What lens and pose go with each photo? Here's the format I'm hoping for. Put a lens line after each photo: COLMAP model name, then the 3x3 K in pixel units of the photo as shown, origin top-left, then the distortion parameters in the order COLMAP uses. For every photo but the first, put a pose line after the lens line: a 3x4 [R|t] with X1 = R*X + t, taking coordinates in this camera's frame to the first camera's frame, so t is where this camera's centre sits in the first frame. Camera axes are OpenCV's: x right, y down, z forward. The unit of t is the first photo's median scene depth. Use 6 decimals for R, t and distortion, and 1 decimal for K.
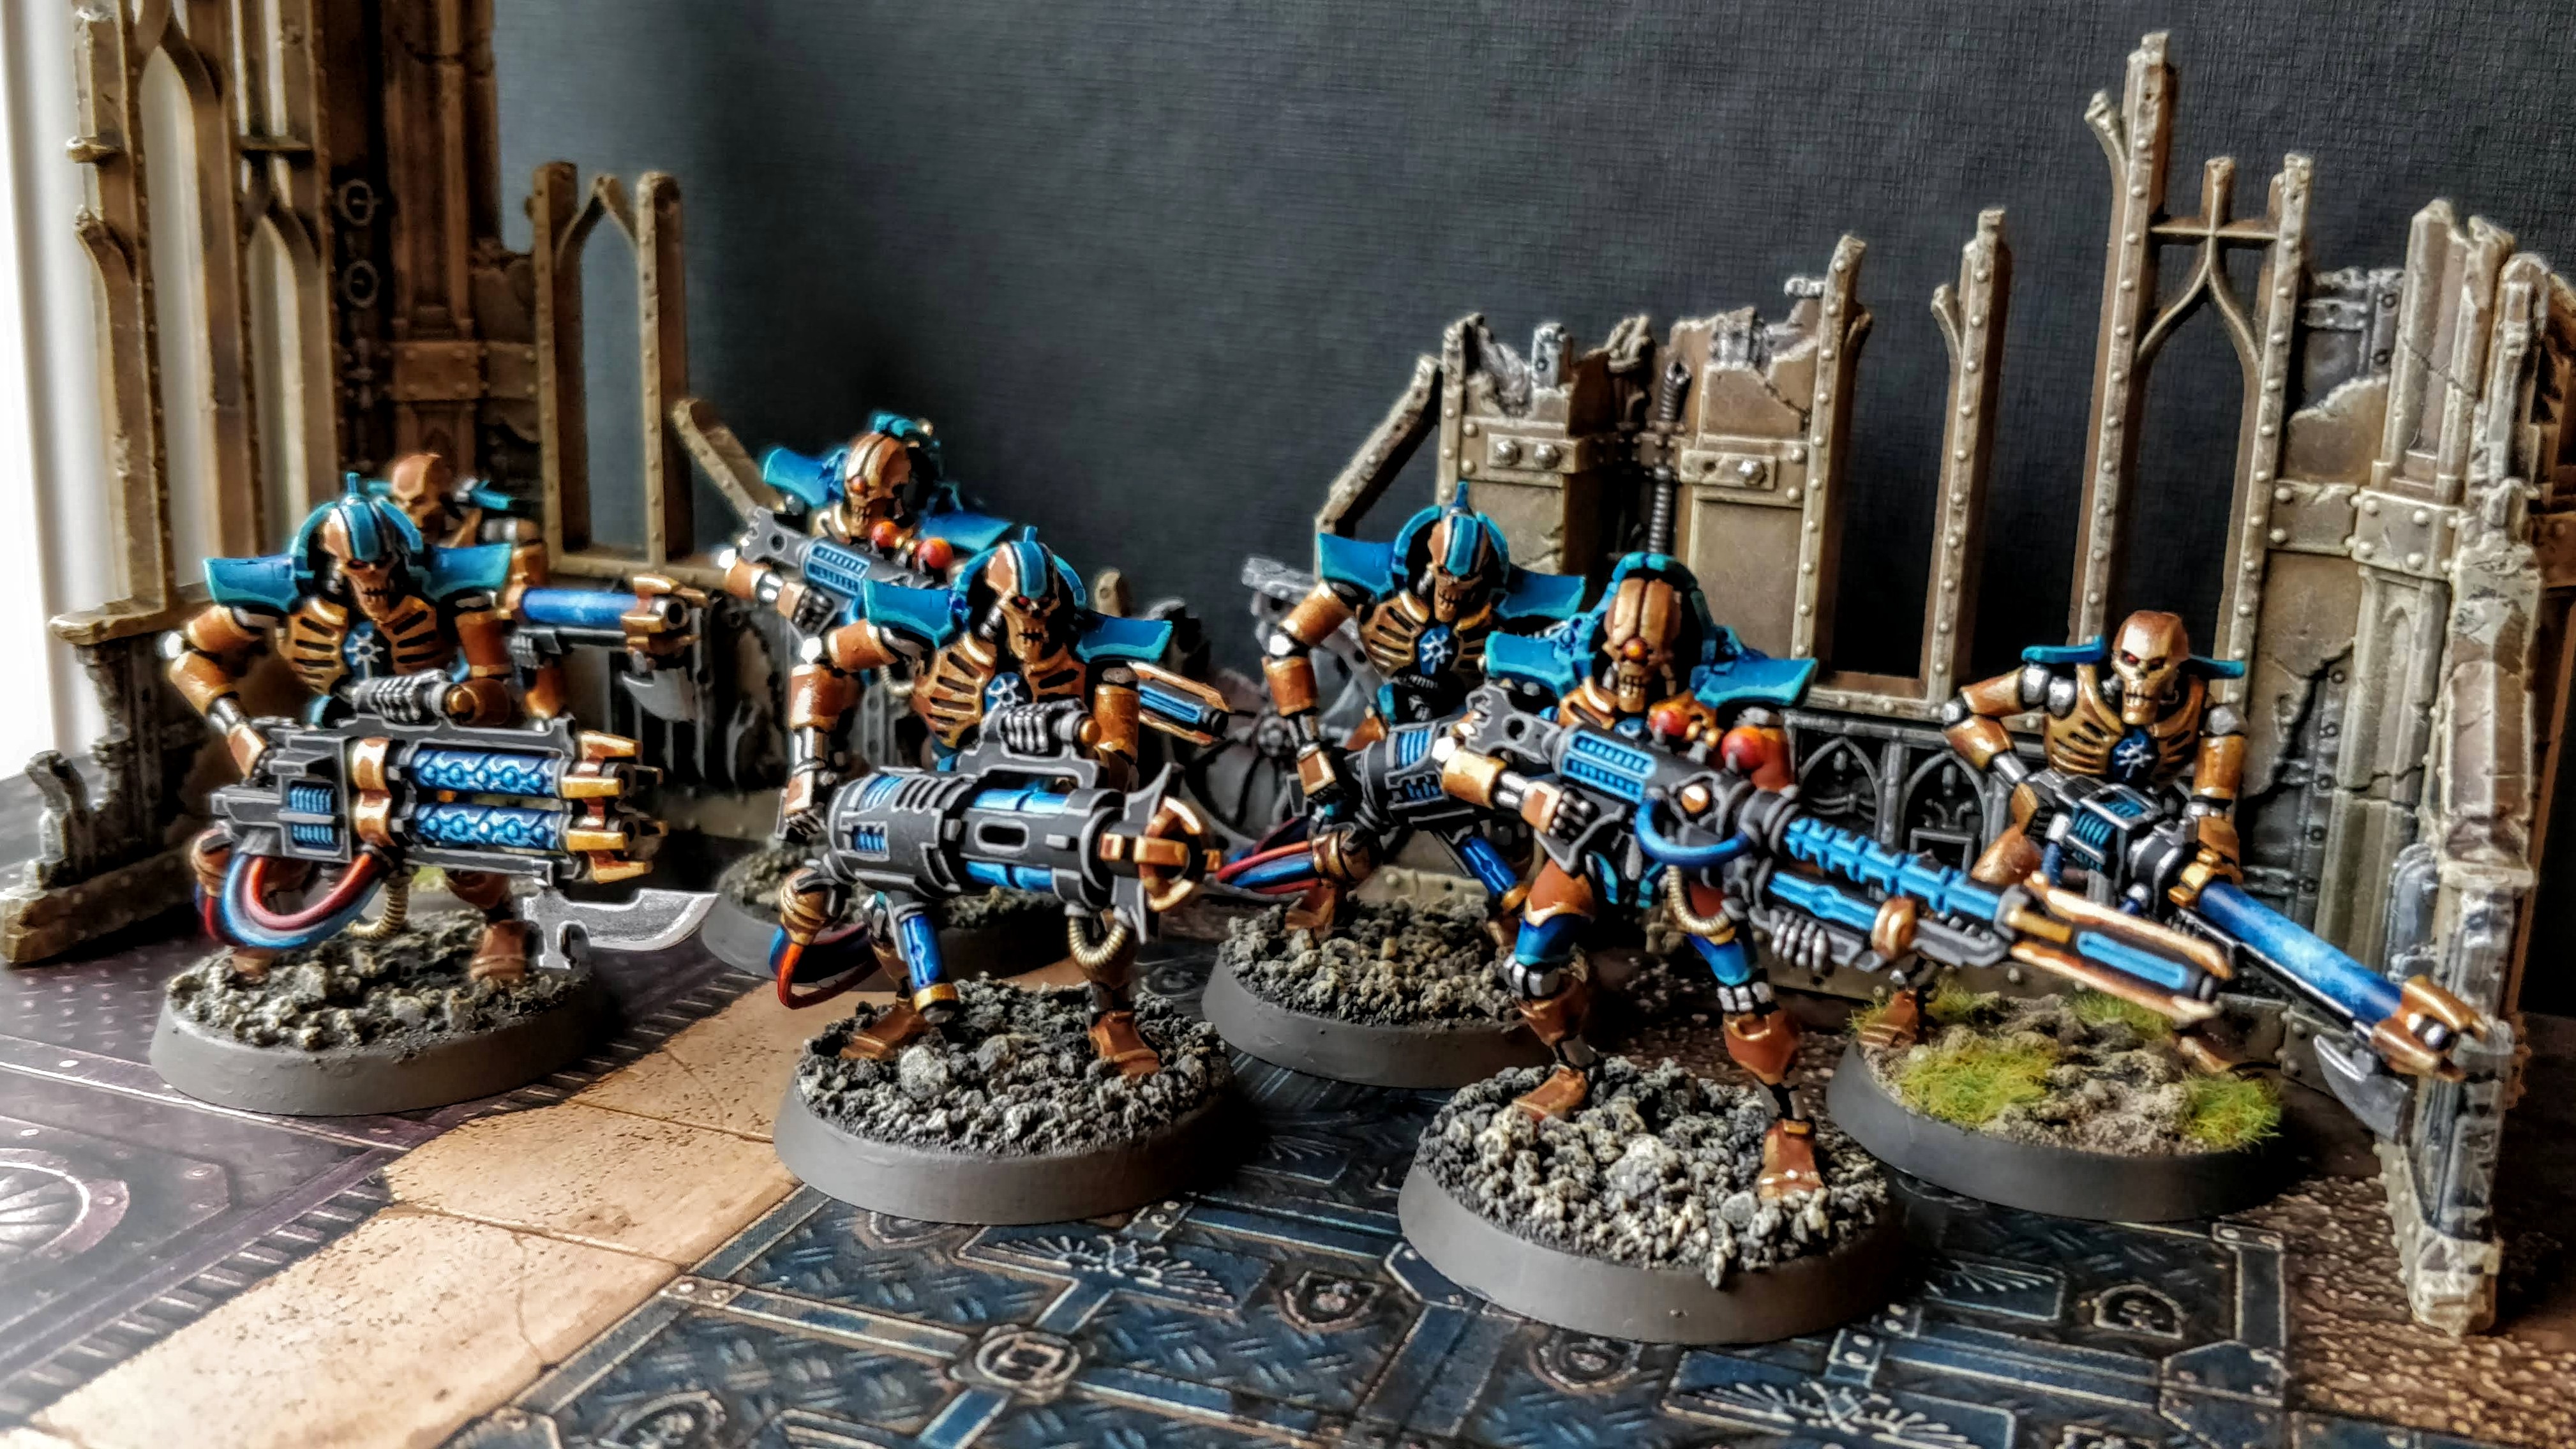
lens RADIAL K [[2471.3, 0, 1288.0], [0, 2471.3, 724.5], [0, 0, 1]] dist [0.088874, -0.305601]
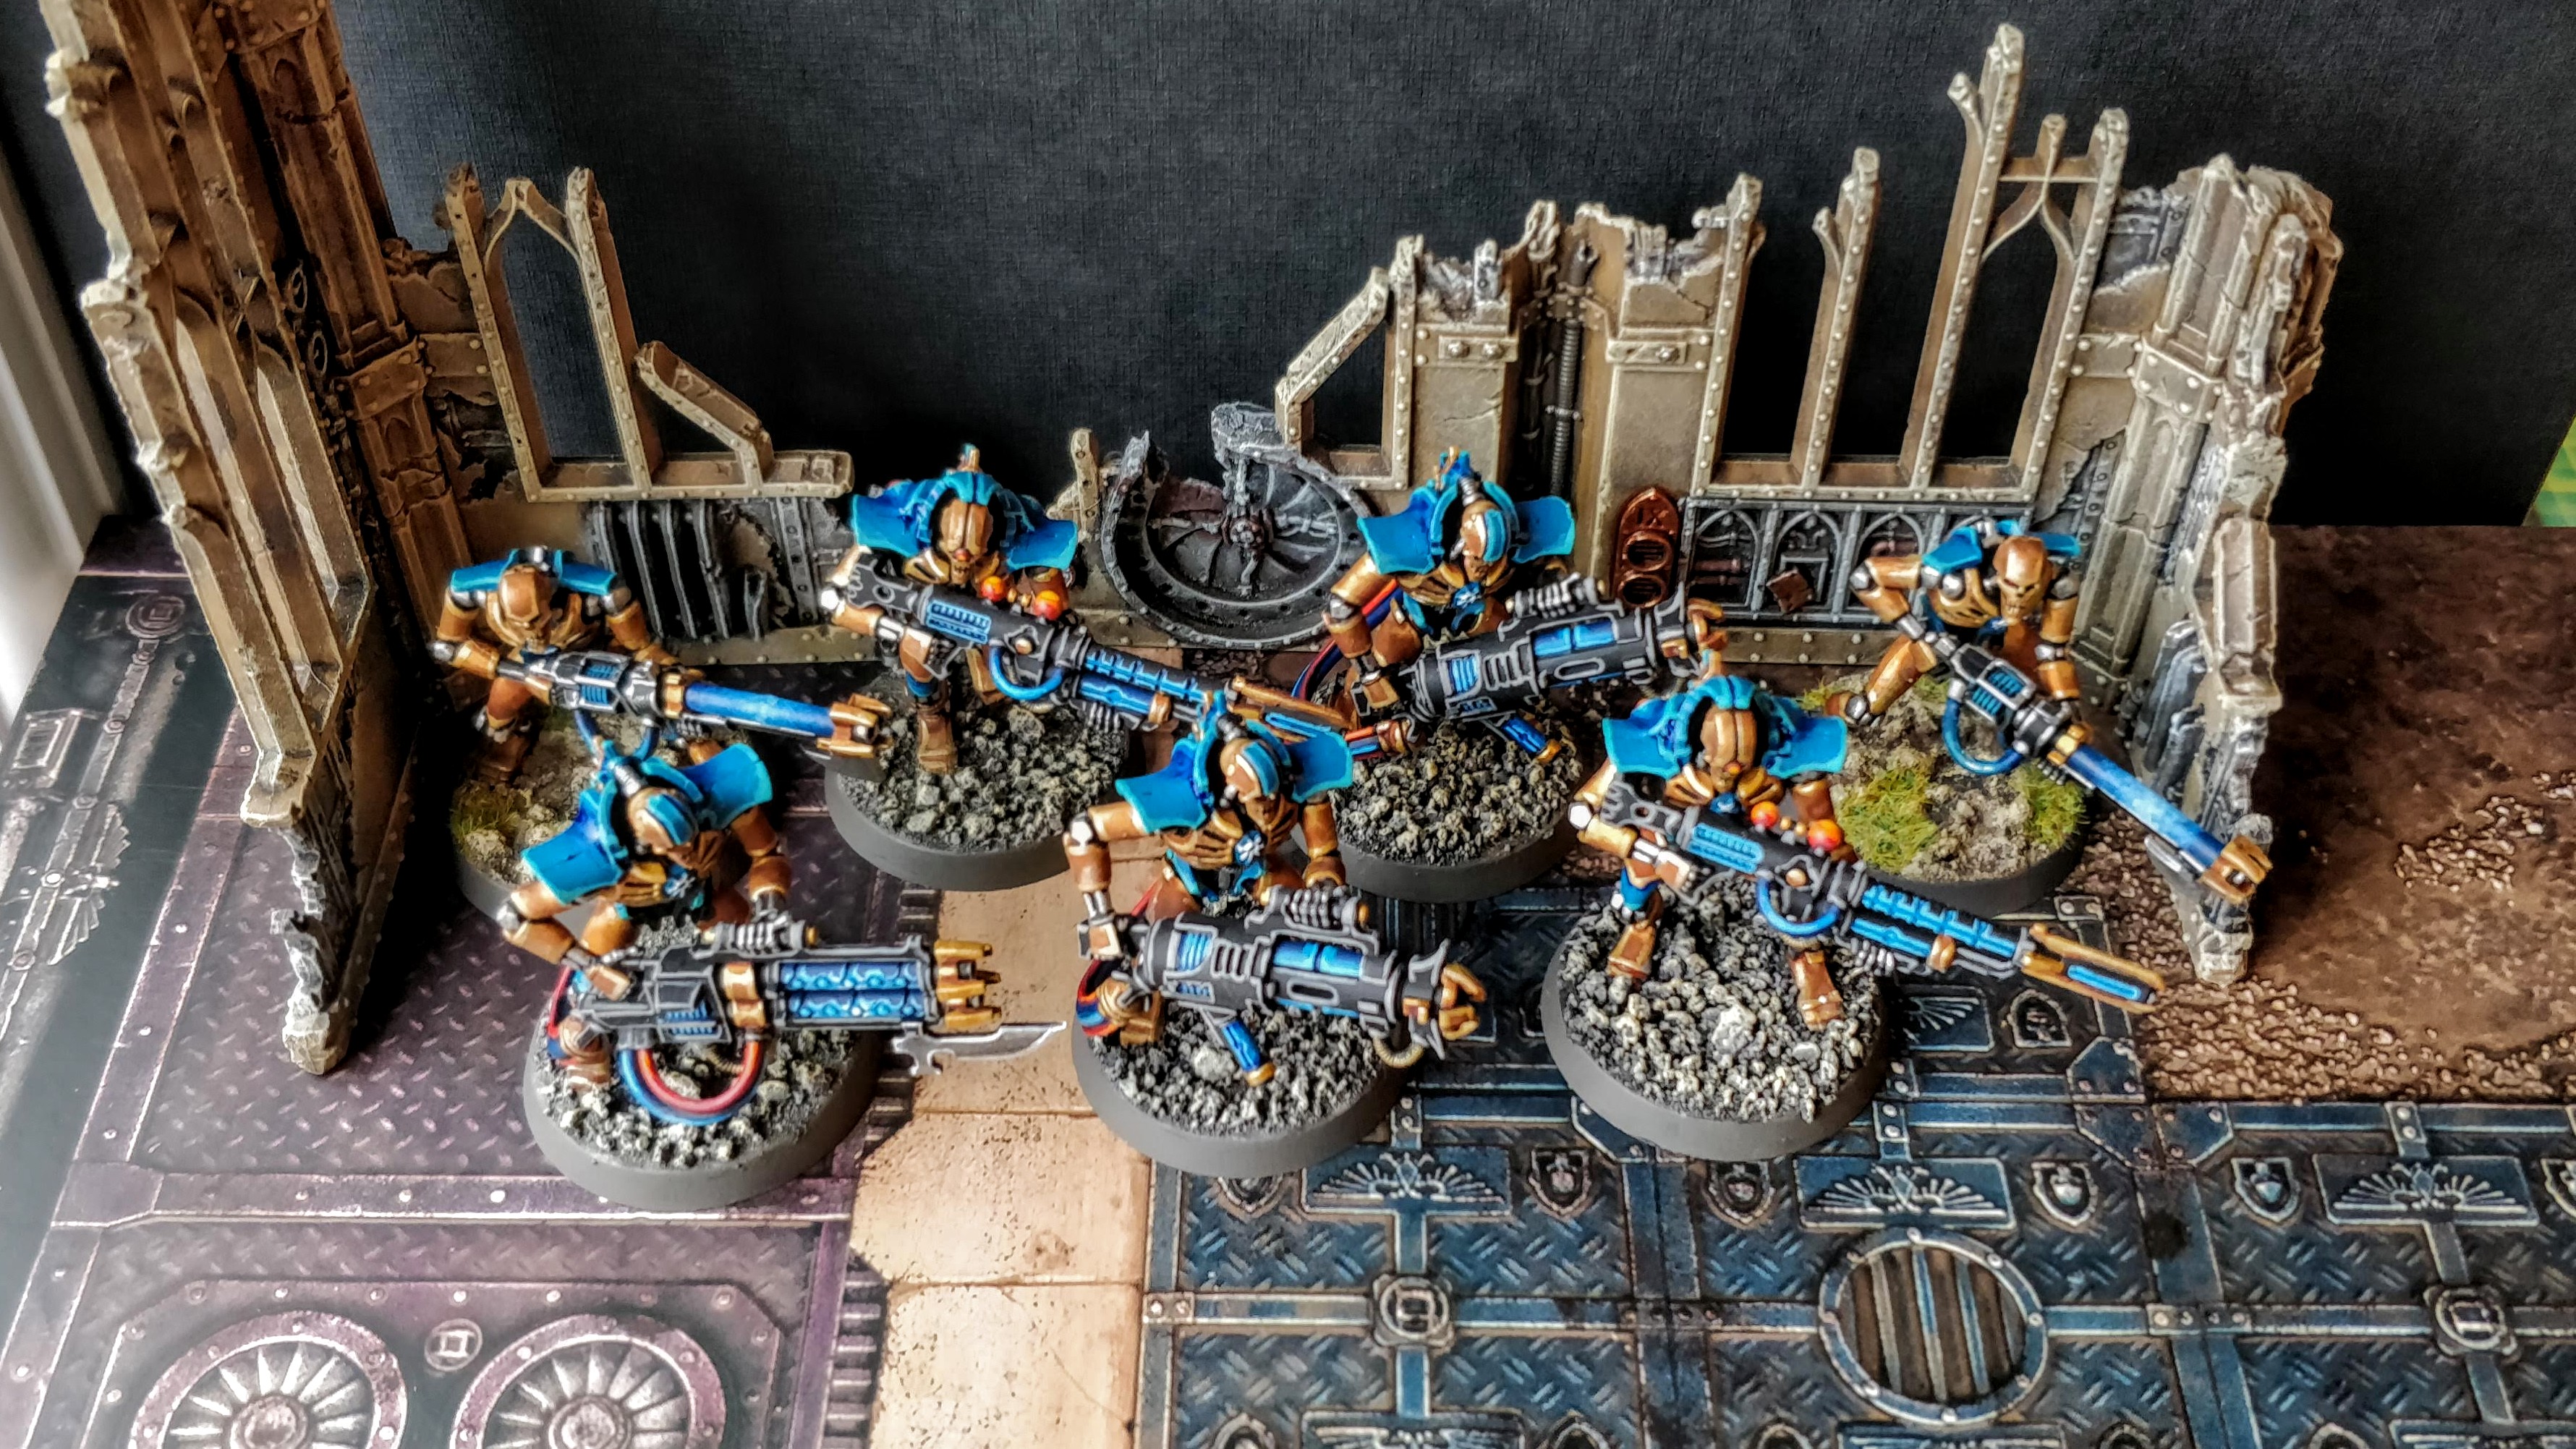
lens RADIAL K [[2741.2, 0, 1288.0], [0, 2741.2, 724.5], [0, 0, 1]] dist [0.221504, -0.703735]
pose [[0.941620, -0.268191, 0.203530, -0.357357], [0.115257, 0.824780, 0.553583, -0.827981], [-0.316334, -0.497807, 0.807540, -0.142275]]
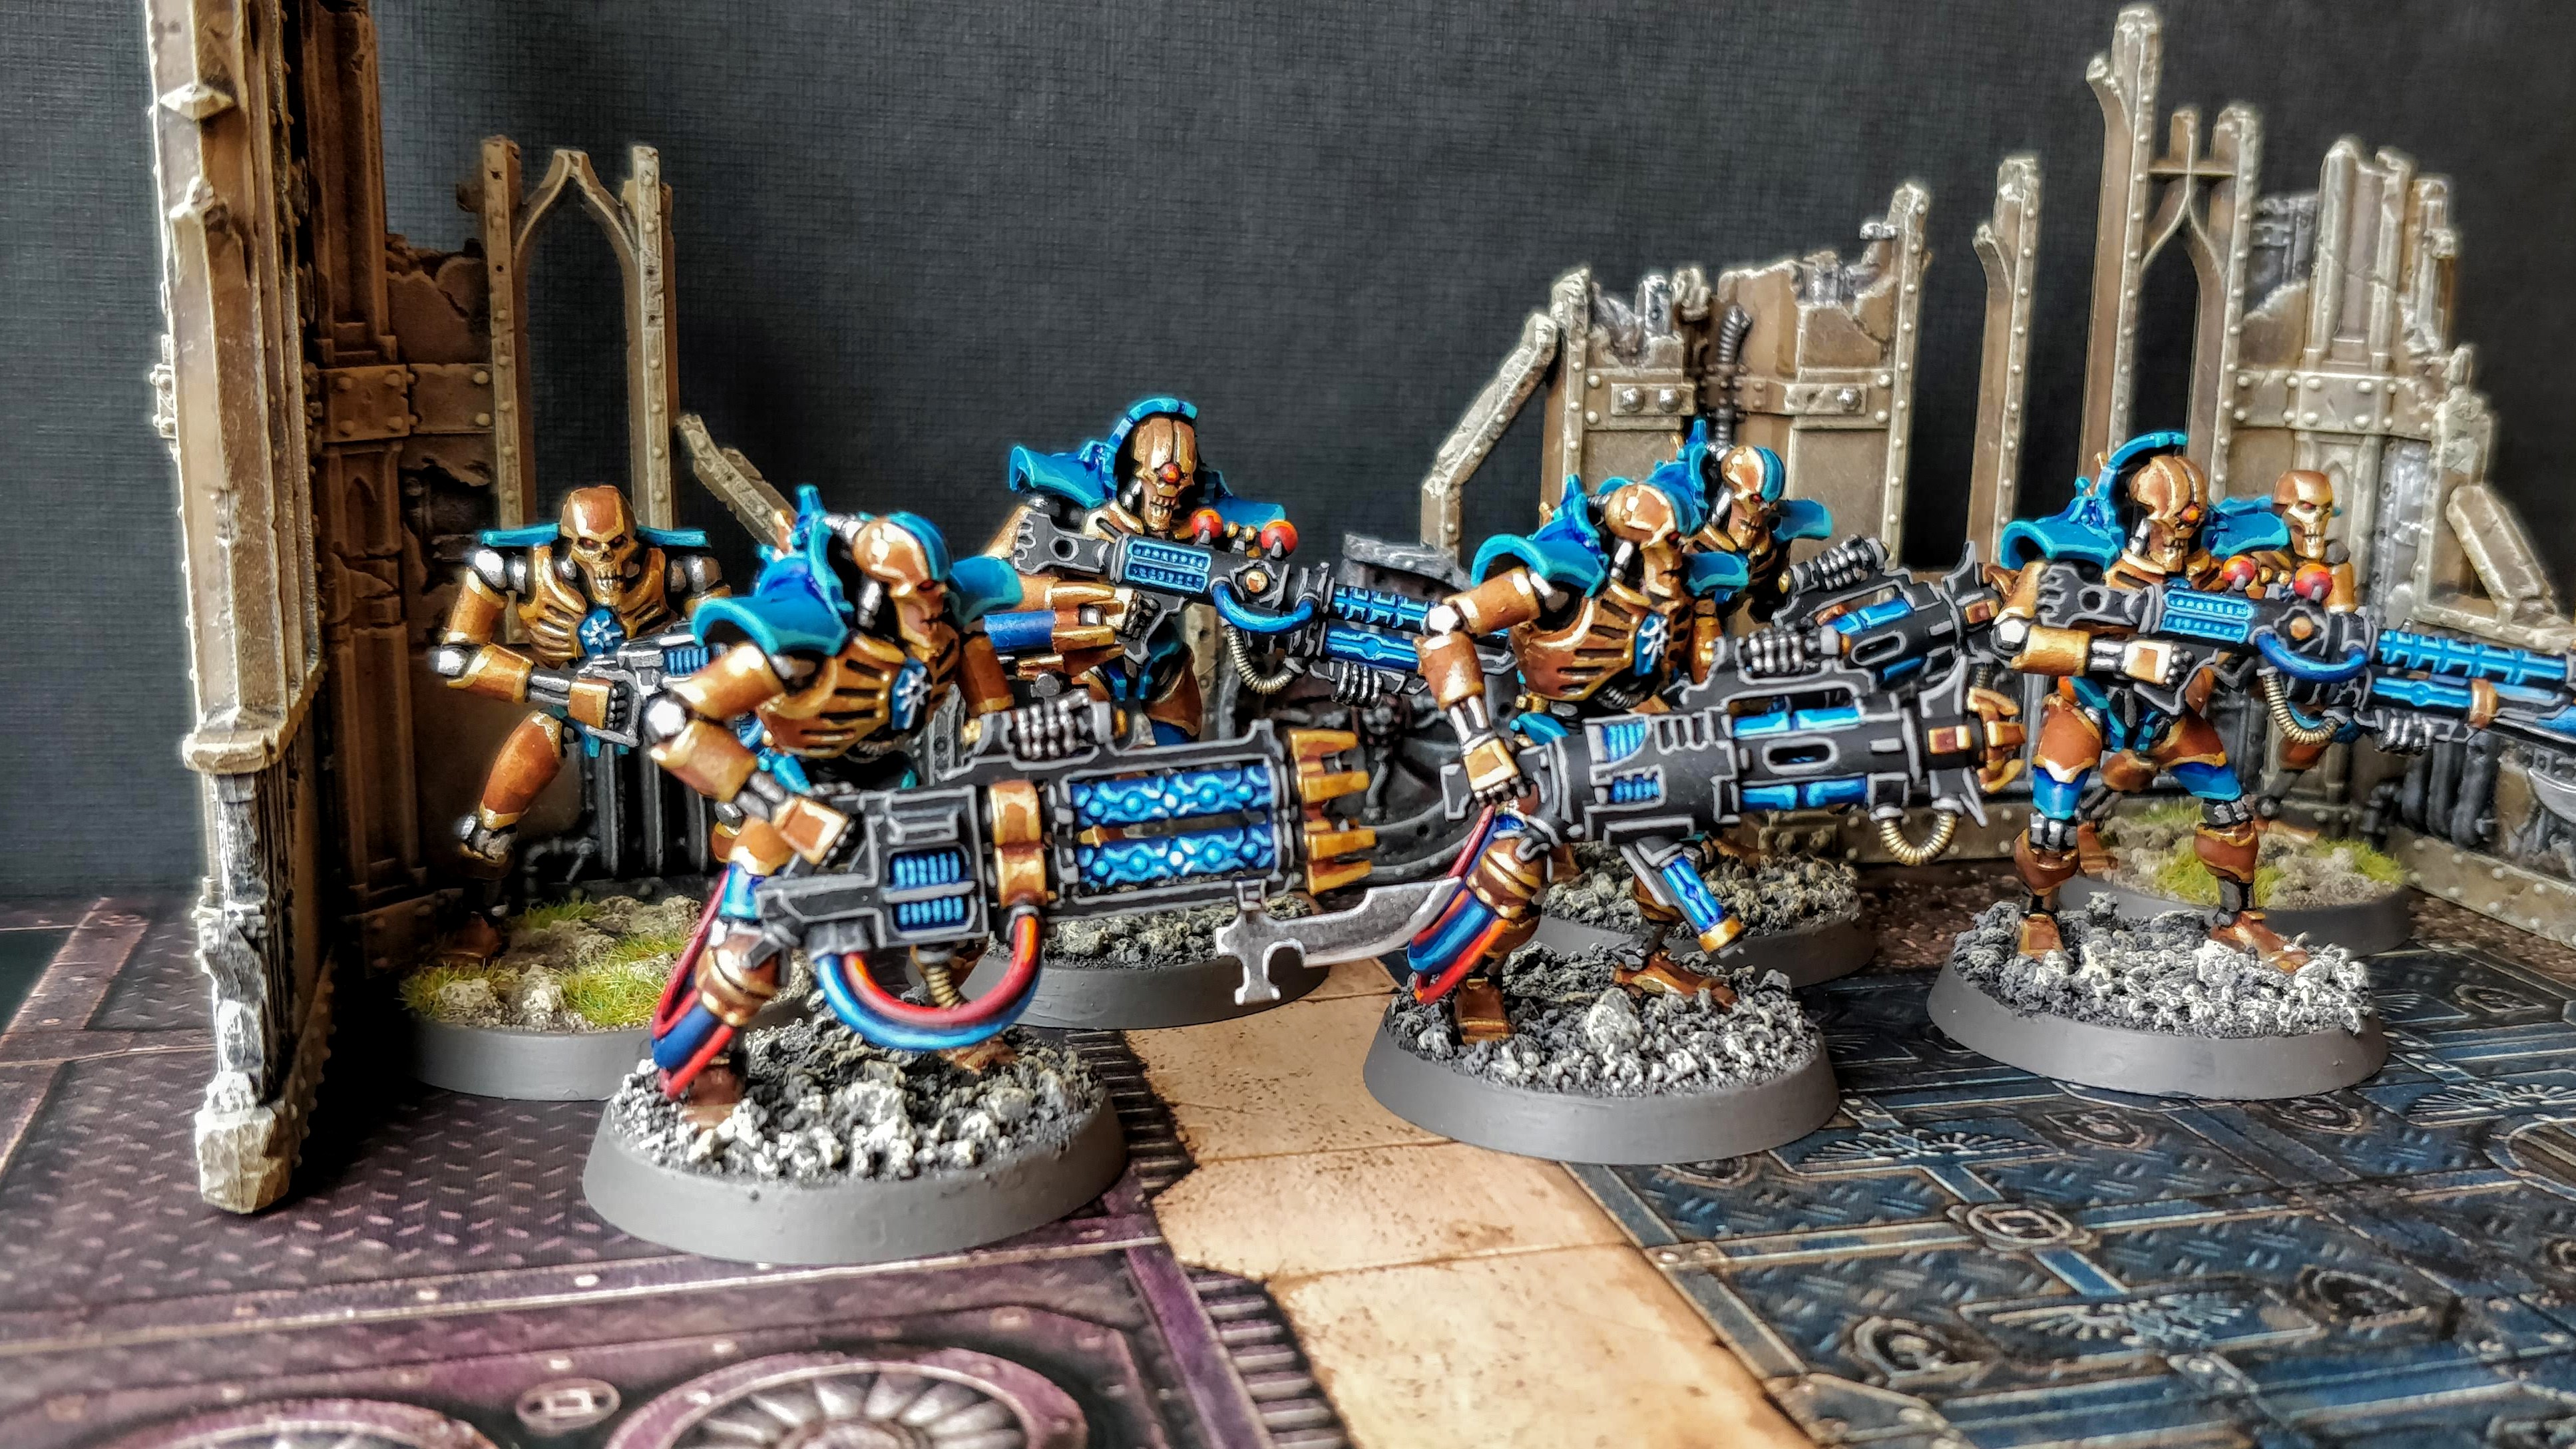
lens RADIAL K [[2573.7, 0, 1378.7], [0, 2573.7, 774.5], [0, 0, 1]] dist [0.148507, -0.533954]
pose [[0.806590, -0.143216, 0.573500, -0.771663], [0.150763, 0.987961, 0.034678, -0.008749], [-0.571563, 0.058492, 0.818471, 0.205652]]
